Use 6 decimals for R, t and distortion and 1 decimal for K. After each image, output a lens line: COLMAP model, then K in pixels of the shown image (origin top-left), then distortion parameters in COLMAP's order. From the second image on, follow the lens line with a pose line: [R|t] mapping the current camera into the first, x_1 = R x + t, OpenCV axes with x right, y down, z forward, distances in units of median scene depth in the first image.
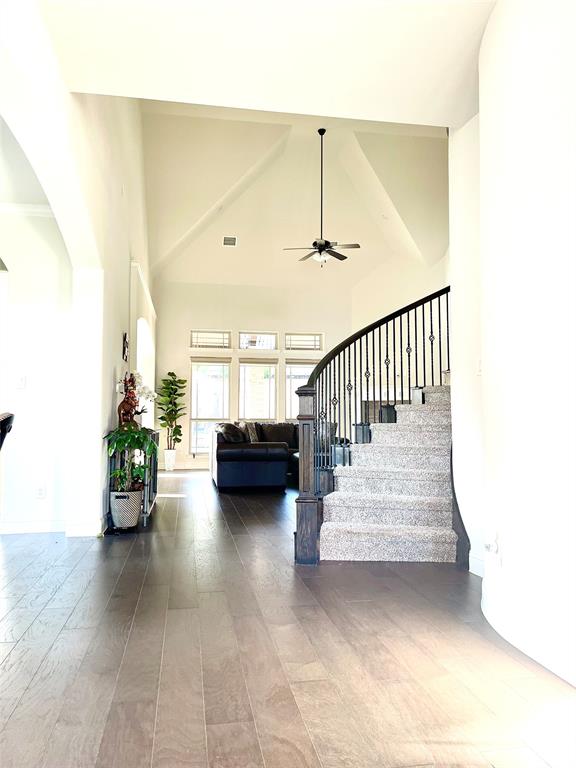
lens RADIAL K [[581.9, 0, 291.5], [0, 581.9, 388.1], [0, 0, 1]] dist [0.082072, -0.109156]
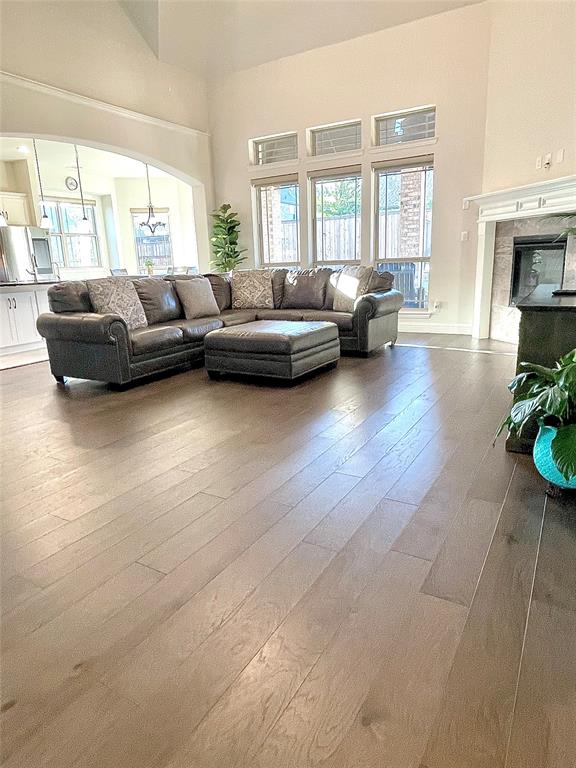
lens RADIAL K [[484.7, 0, 288.0], [0, 484.7, 384.0], [0, 0, 1]] dist [-0.003164, -0.000927]
pose [[0.755492, 0.132627, -0.641593, 0.324384], [0.078679, 0.953842, 0.289820, 0.022668], [0.650417, -0.269436, 0.710185, 0.541335]]
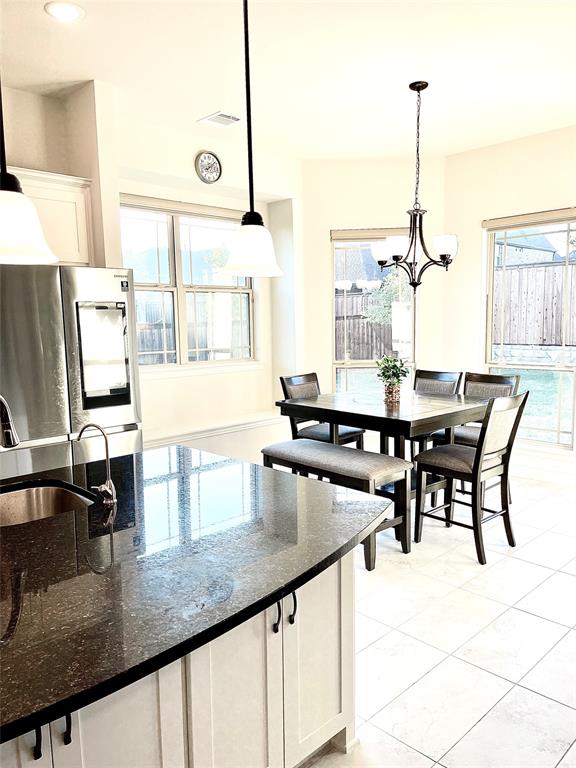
lens RADIAL K [[581.0, 0, 287.3], [0, 581.0, 385.9], [0, 0, 1]] dist [0.073878, -0.093691]
pose [[0.560866, 0.084652, -0.823568, -0.174171], [0.067456, 0.986779, 0.147367, -0.000739], [0.825154, -0.138208, 0.547740, 0.792692]]
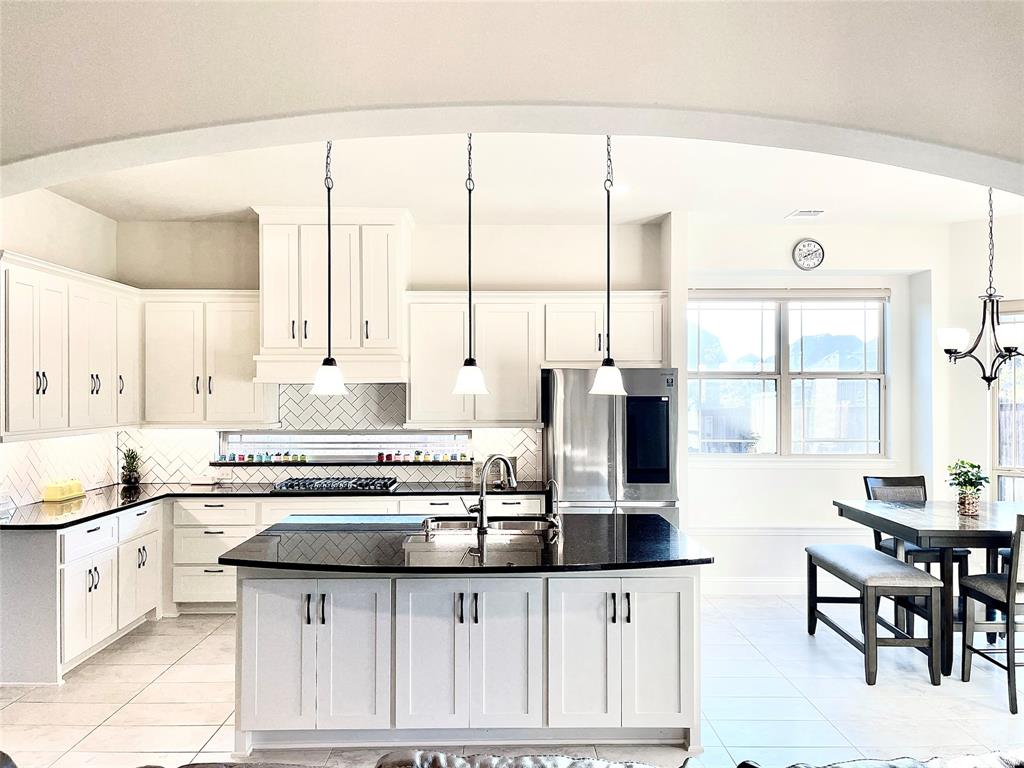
lens RADIAL K [[805.4, 0, 511.2], [0, 805.4, 390.3], [0, 0, 1]] dist [0.078659, -0.086471]
pose [[-0.160555, -0.006975, -0.987002, 0.030903], [0.057592, 0.998205, -0.016423, -0.005520], [0.985345, -0.059481, -0.159865, 0.880794]]
